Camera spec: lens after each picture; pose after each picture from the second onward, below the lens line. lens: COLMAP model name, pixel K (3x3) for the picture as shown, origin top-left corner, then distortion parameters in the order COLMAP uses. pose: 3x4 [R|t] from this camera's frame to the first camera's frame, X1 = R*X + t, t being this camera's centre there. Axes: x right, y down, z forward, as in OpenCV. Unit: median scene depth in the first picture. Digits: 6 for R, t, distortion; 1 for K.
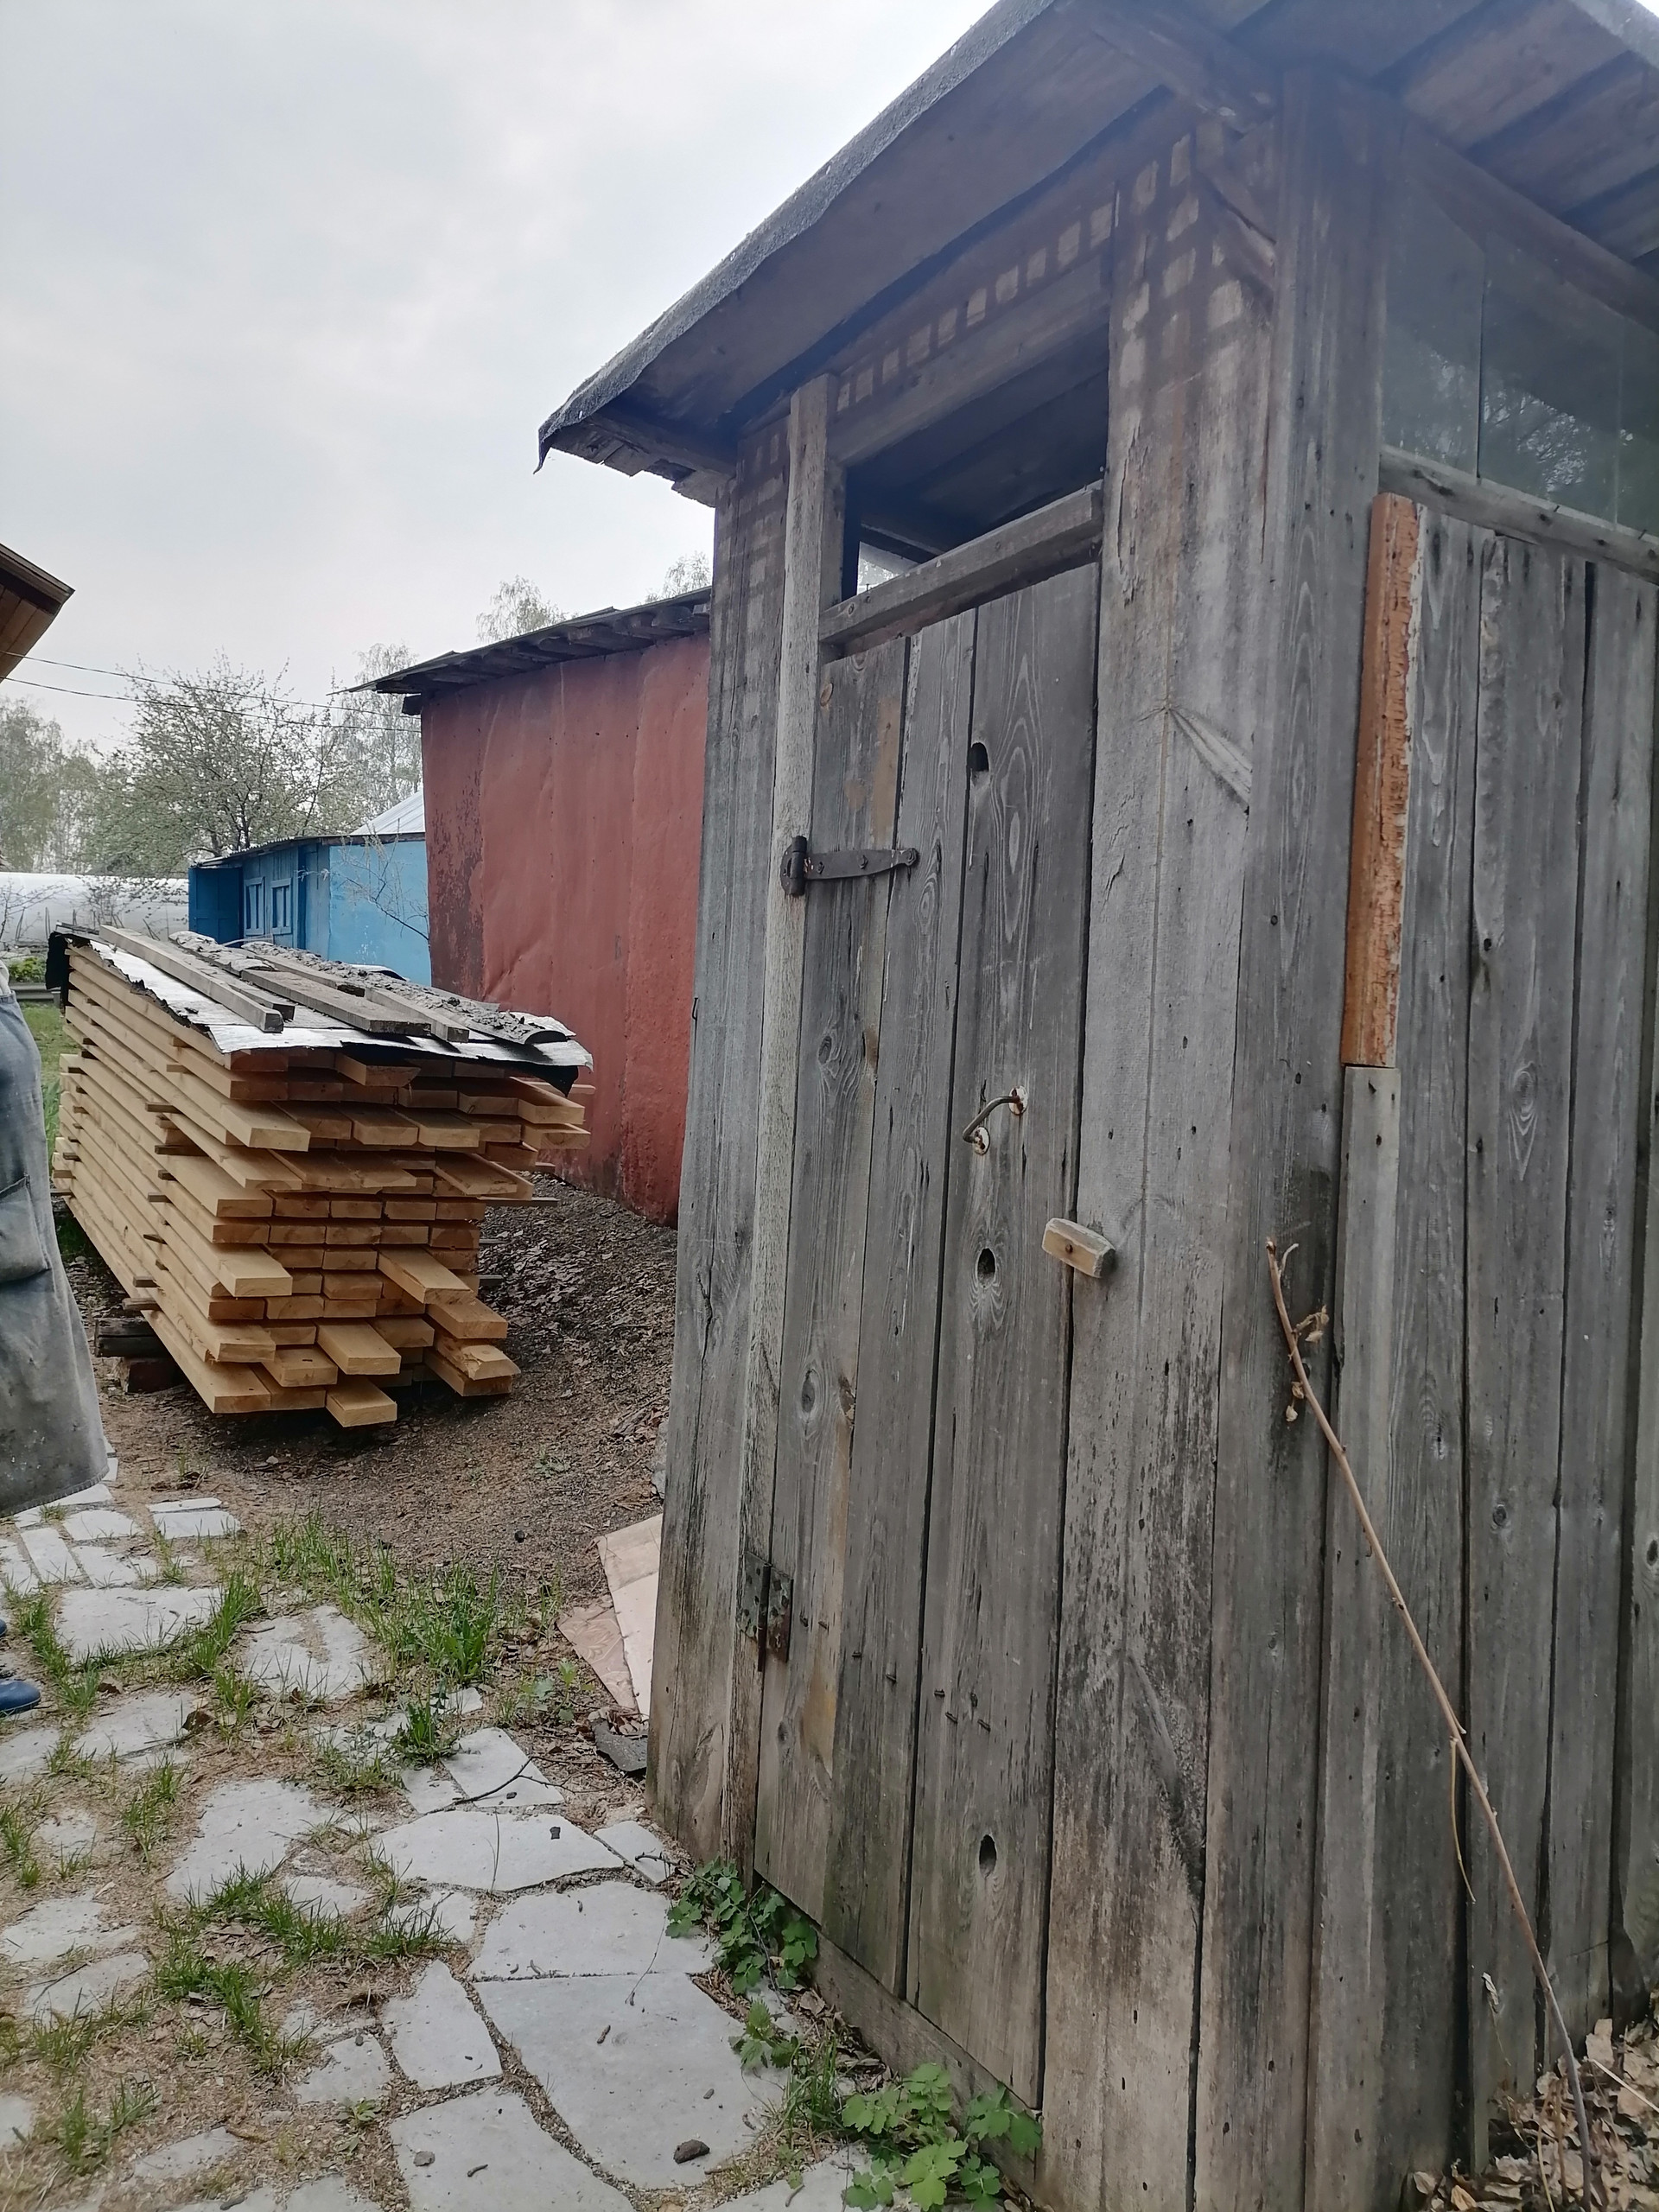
lens RADIAL K [[1729.2, 0, 830.3], [0, 1729.2, 1102.6], [0, 0, 1]] dist [0.011495, 0.002144]
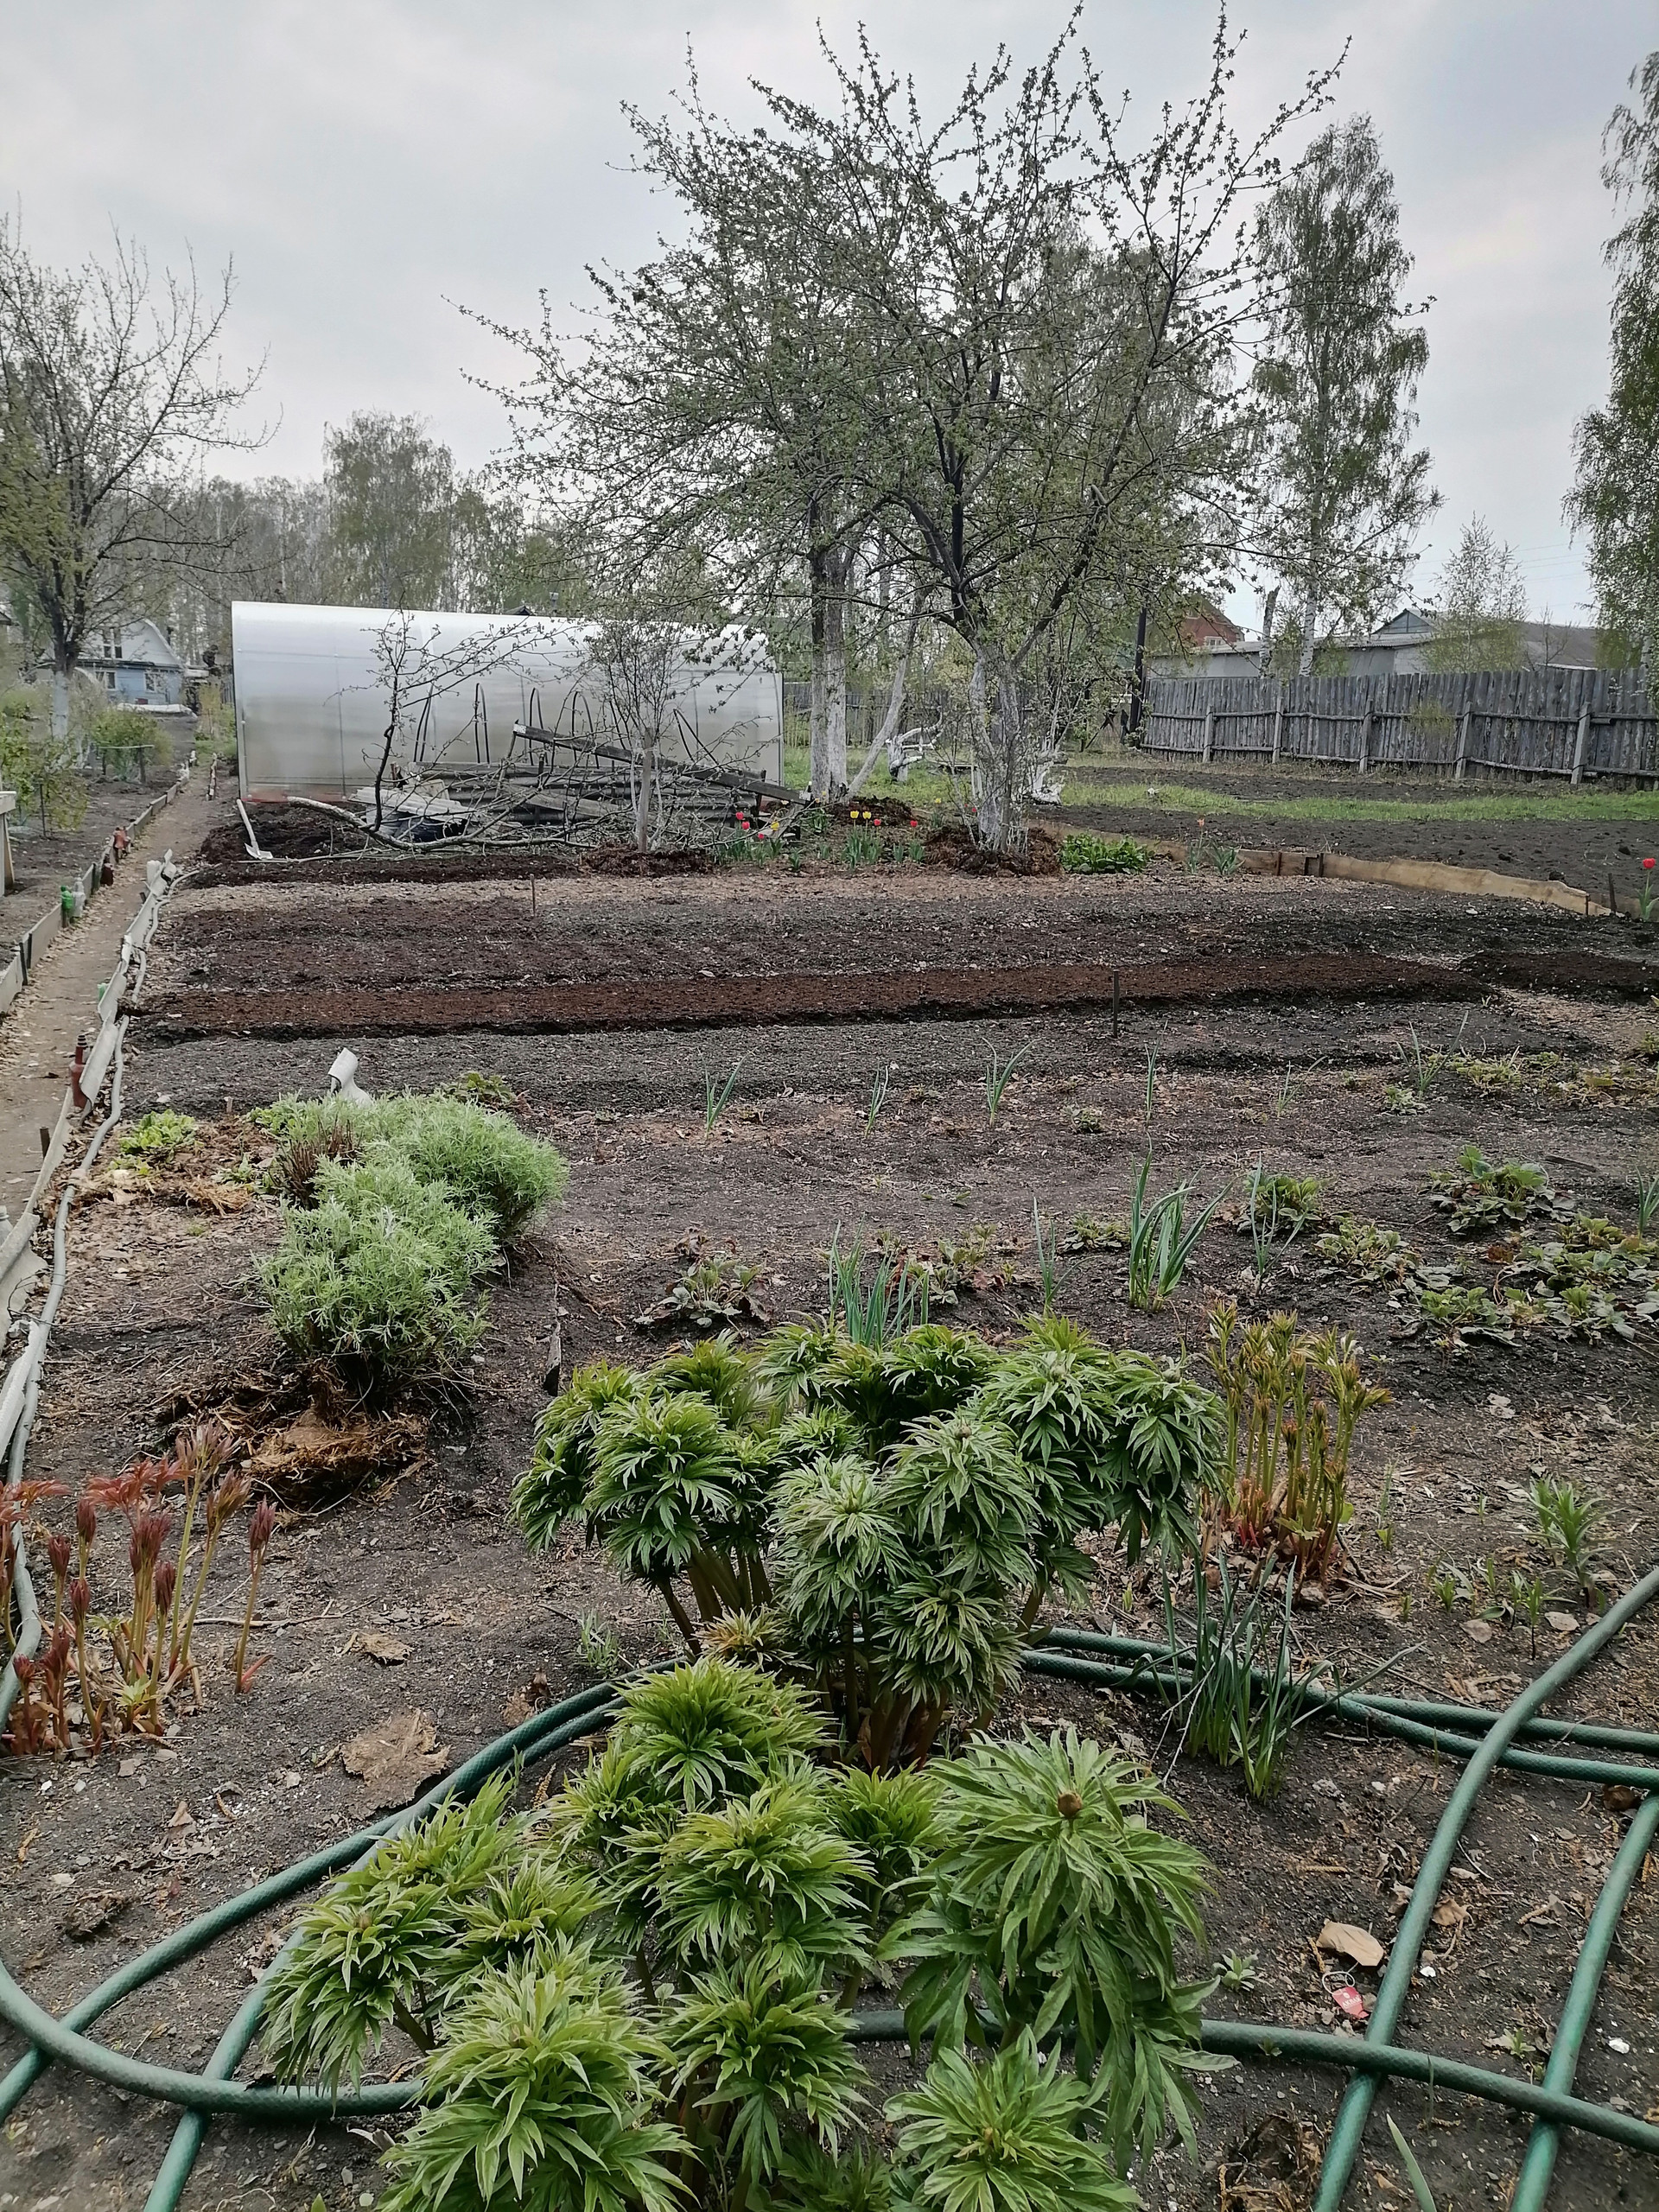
lens RADIAL K [[1729.2, 0, 829.7], [0, 1729.2, 1110.6], [0, 0, 1]] dist [0.011495, 0.002144]
pose [[0.979612, 0.046248, -0.195506, -0.273103], [-0.019097, 0.990172, 0.138541, -0.067548], [0.199991, -0.131983, 0.970868, 0.574779]]
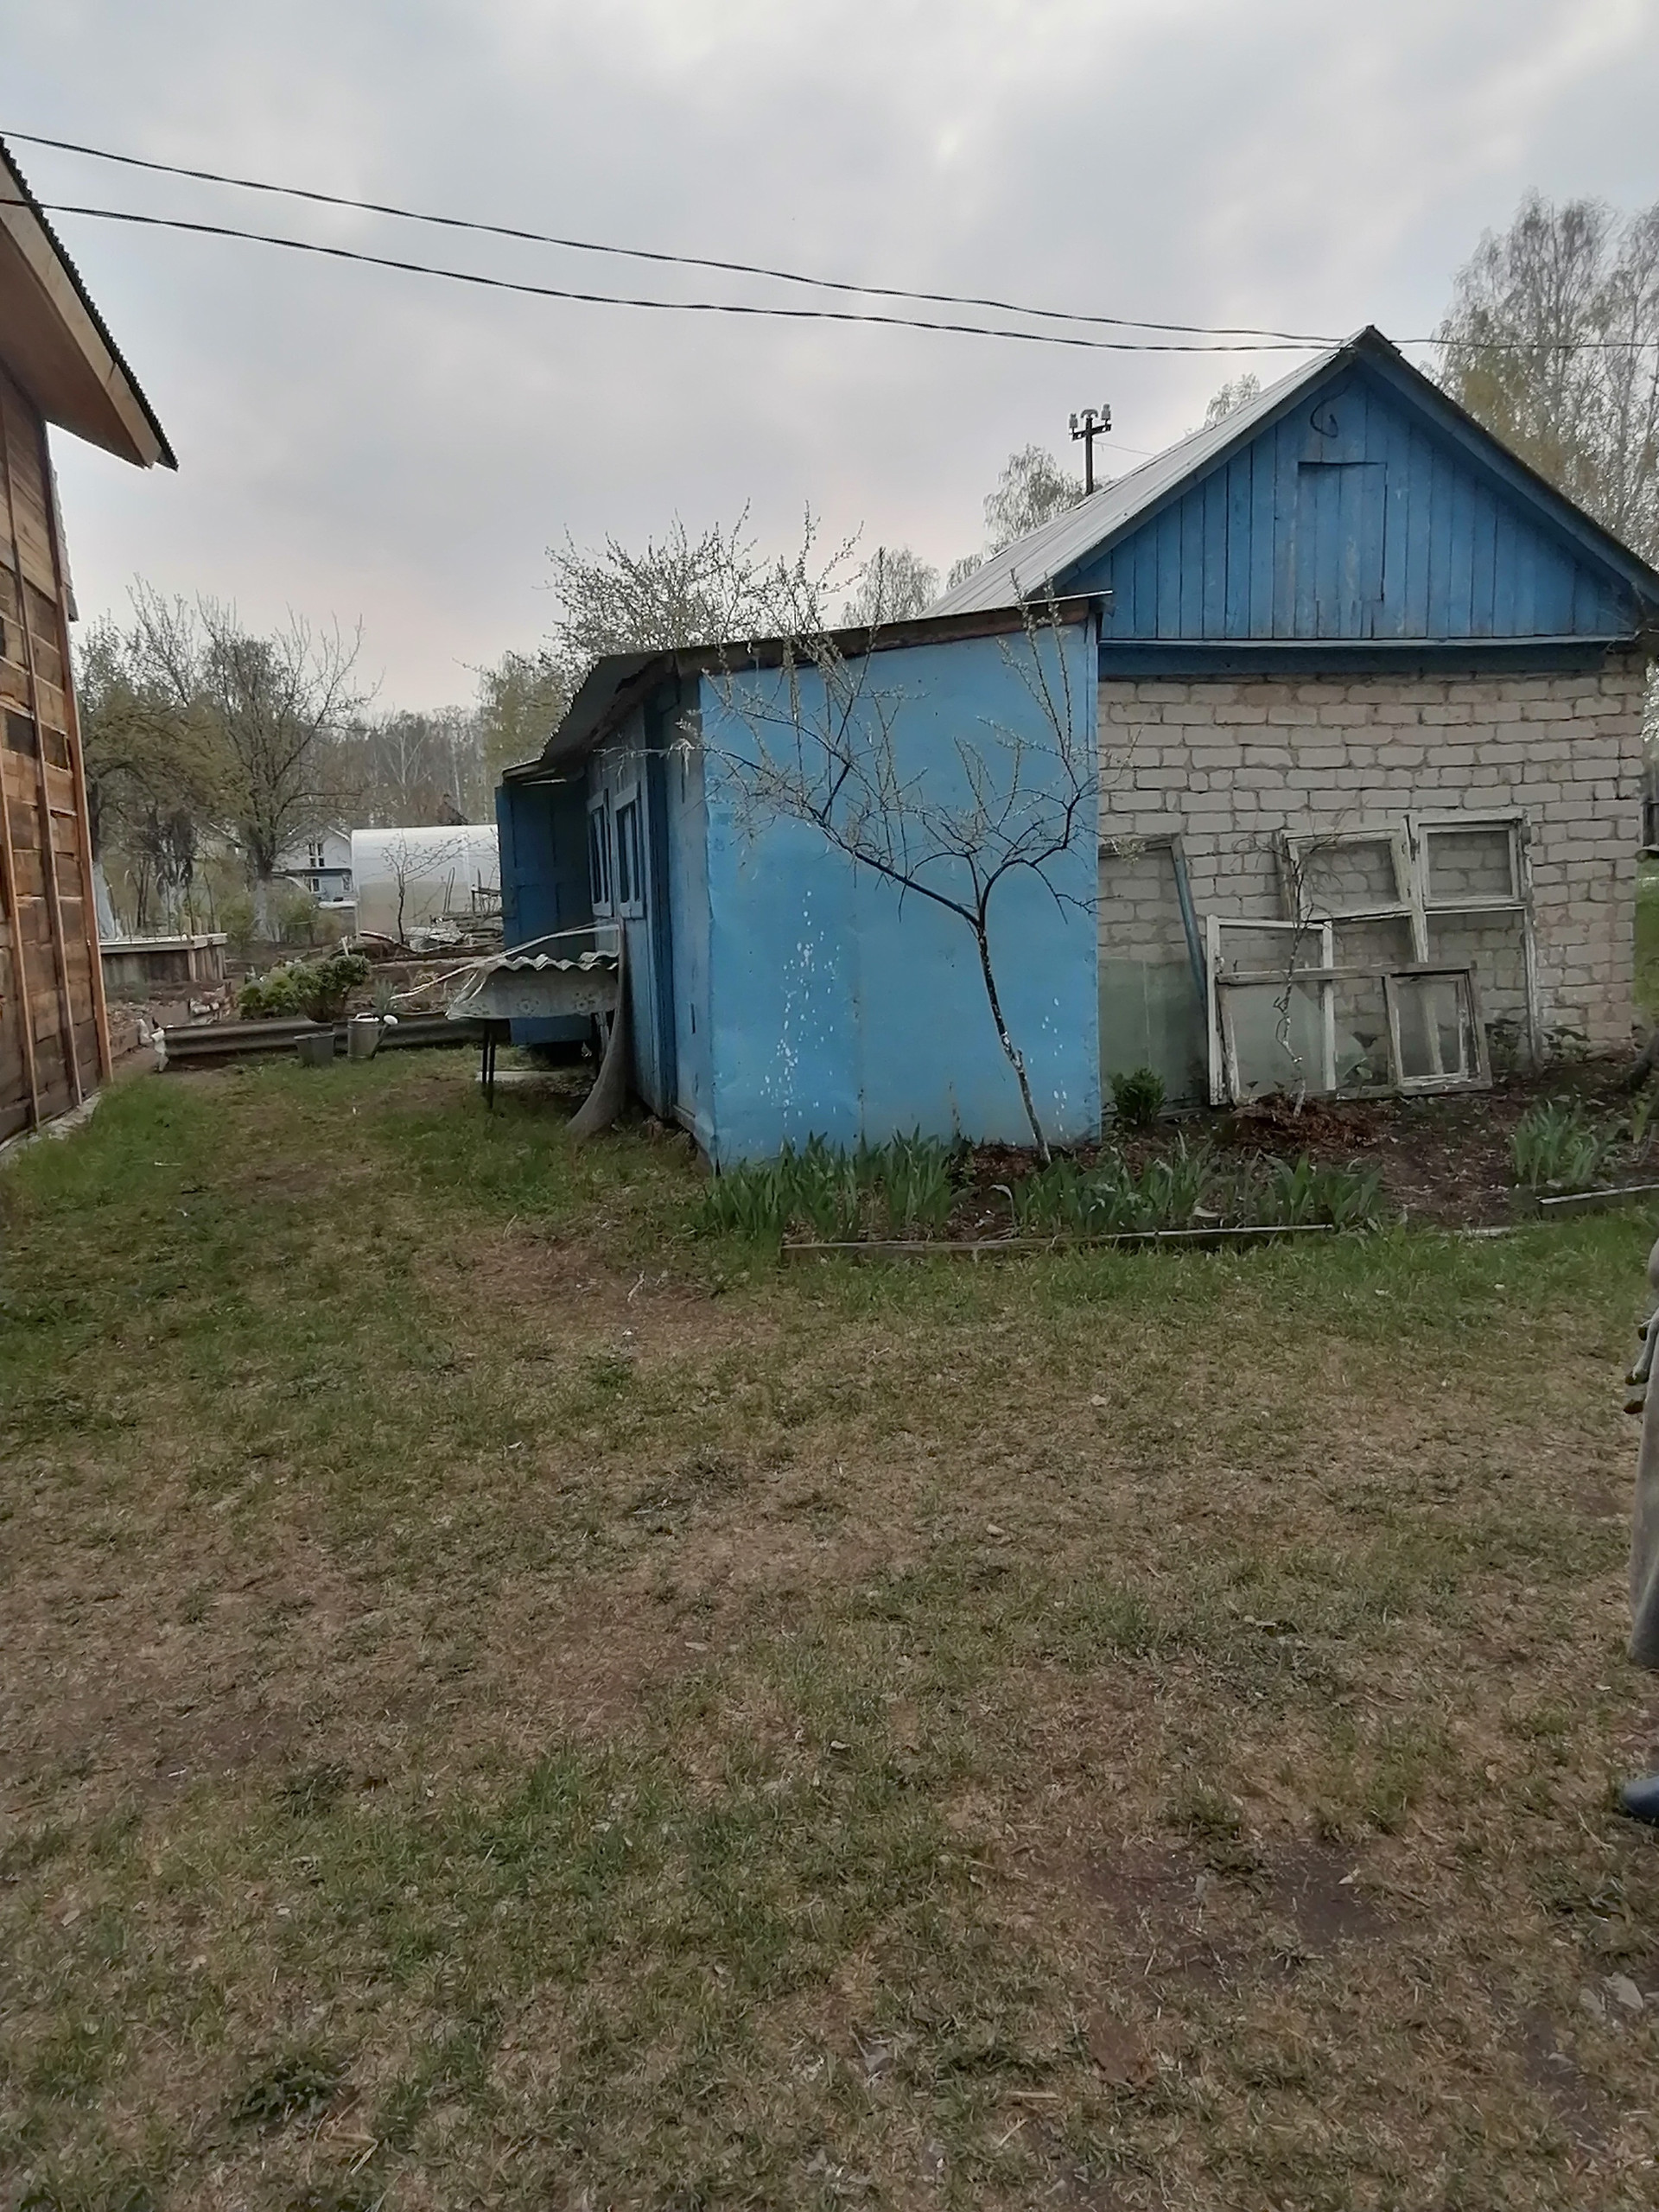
lens RADIAL K [[1664.5, 0, 828.8], [0, 1664.5, 1102.5], [0, 0, 1]] dist [-0.003112, -0.000235]
pose [[0.954642, -0.025978, -0.296622, -0.076947], [0.042072, 0.997961, 0.048006, -0.035375], [0.294770, -0.058308, 0.953788, 0.316227]]
